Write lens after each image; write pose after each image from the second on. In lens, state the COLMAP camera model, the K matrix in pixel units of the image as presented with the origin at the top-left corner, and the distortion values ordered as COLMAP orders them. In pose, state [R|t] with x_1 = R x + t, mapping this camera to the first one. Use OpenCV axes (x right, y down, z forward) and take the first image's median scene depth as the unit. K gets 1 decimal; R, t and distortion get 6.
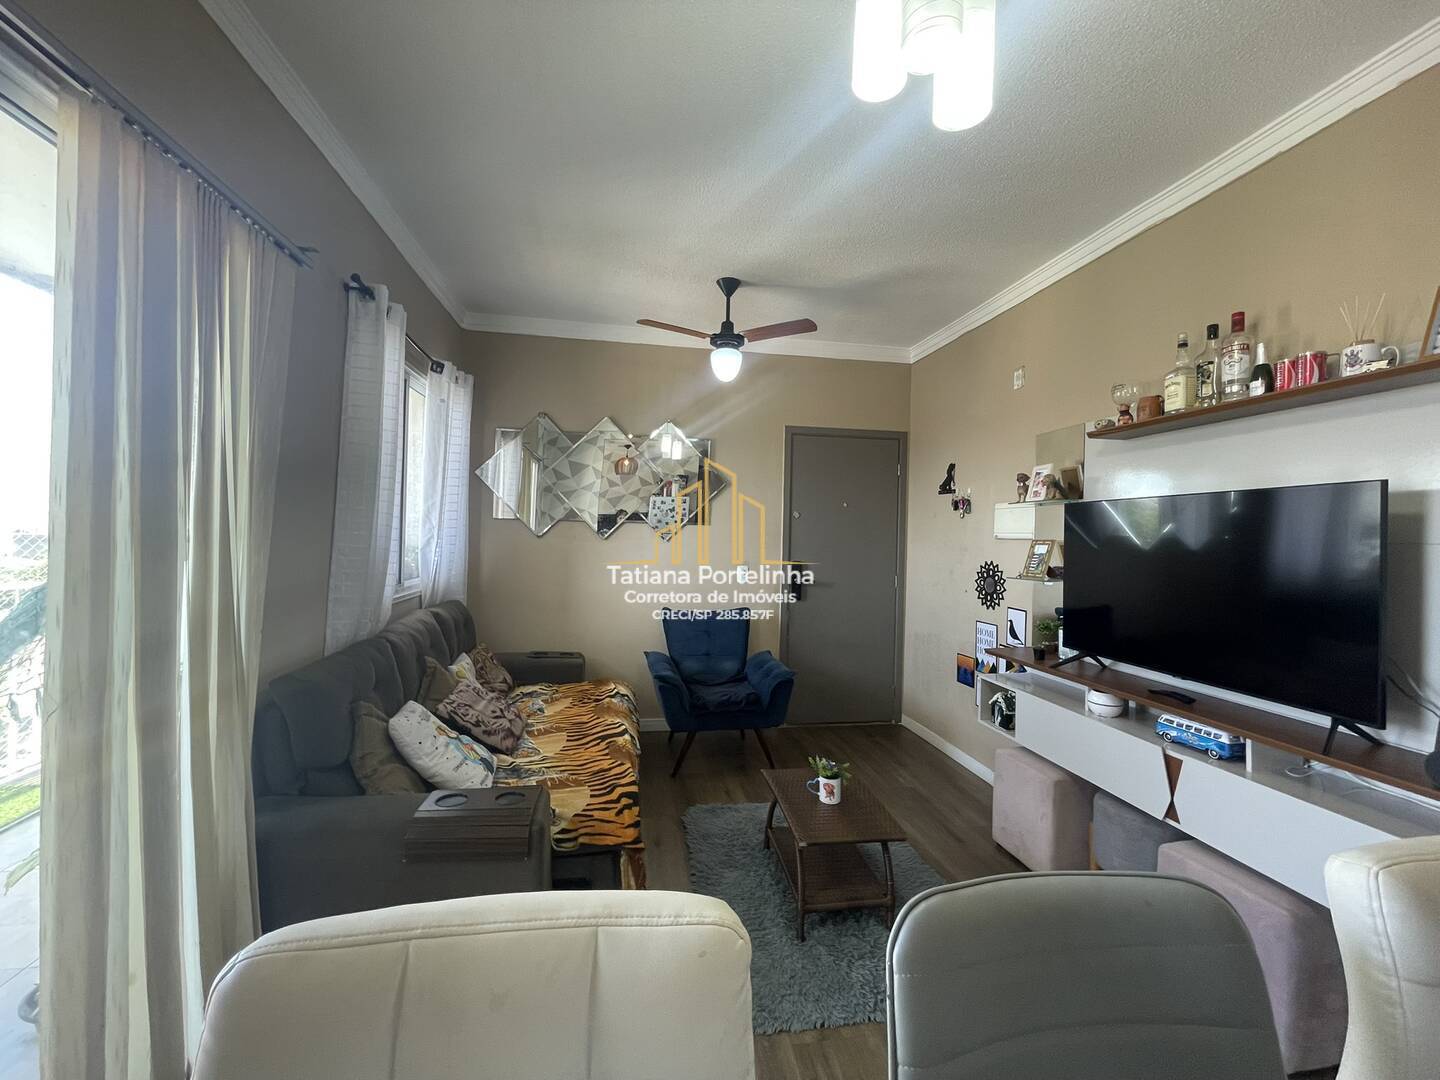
lens RADIAL K [[582.0, 0, 718.3], [0, 582.0, 535.5], [0, 0, 1]] dist [-0.001920, -0.000194]
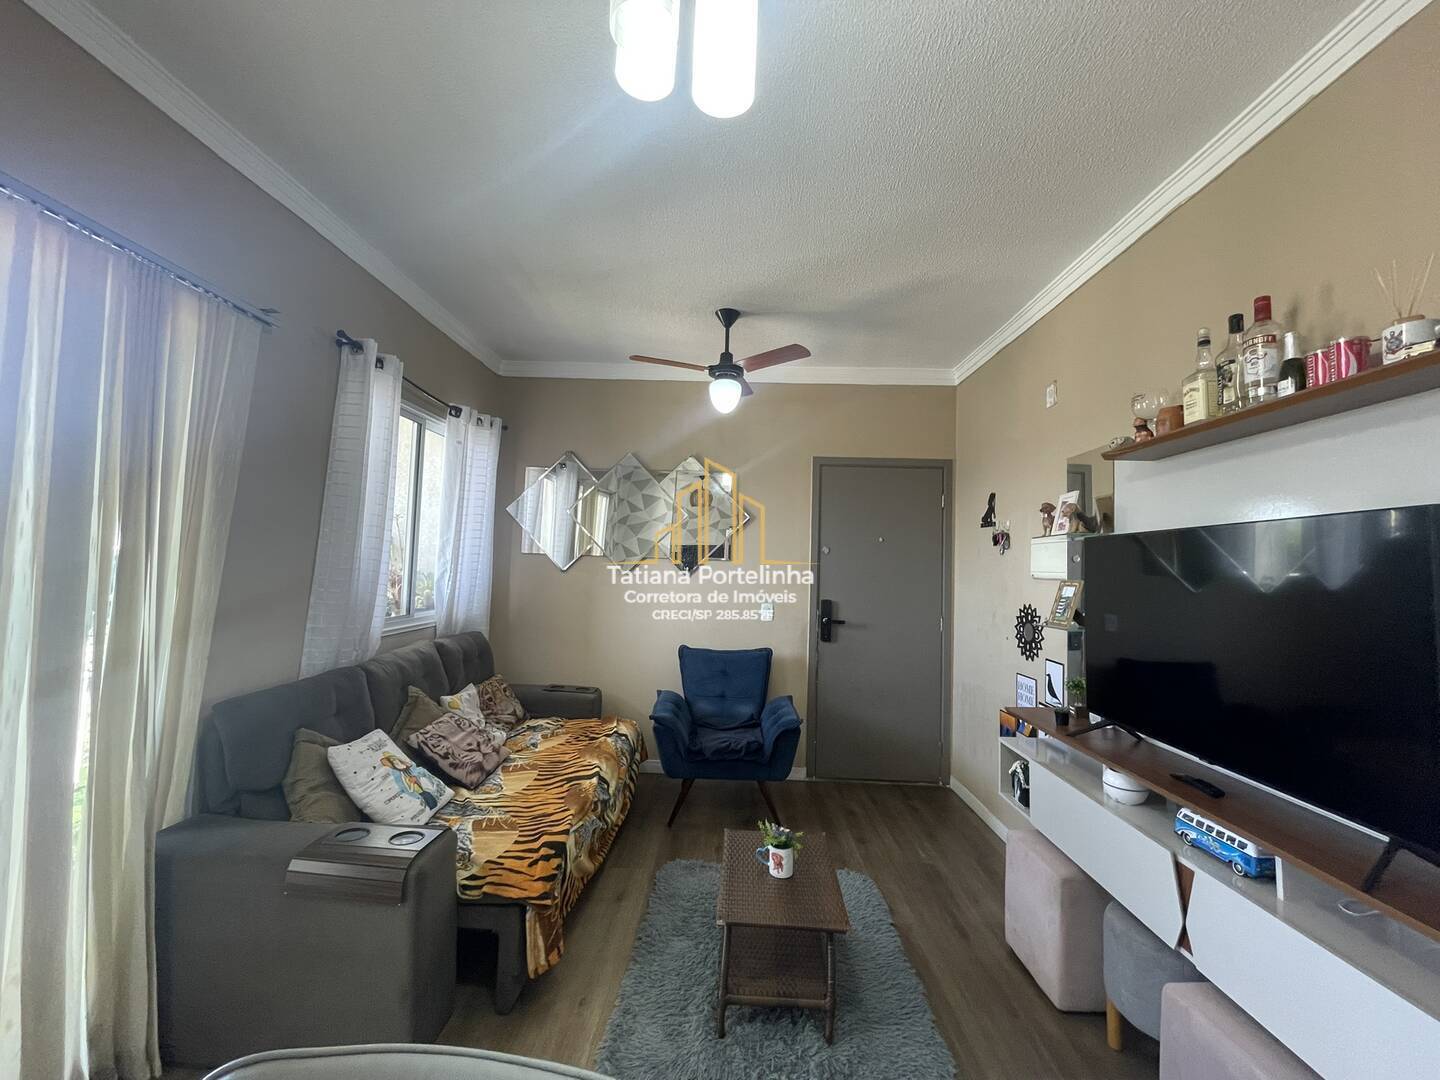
lens RADIAL K [[581.5, 0, 718.0], [0, 581.5, 535.1], [0, 0, 1]] dist [-0.002892, 0.000056]
pose [[0.980753, -0.003066, -0.195228, 0.242300], [-0.008666, 0.998208, -0.059216, -0.004545], [0.195060, 0.059768, 0.978969, 0.075062]]
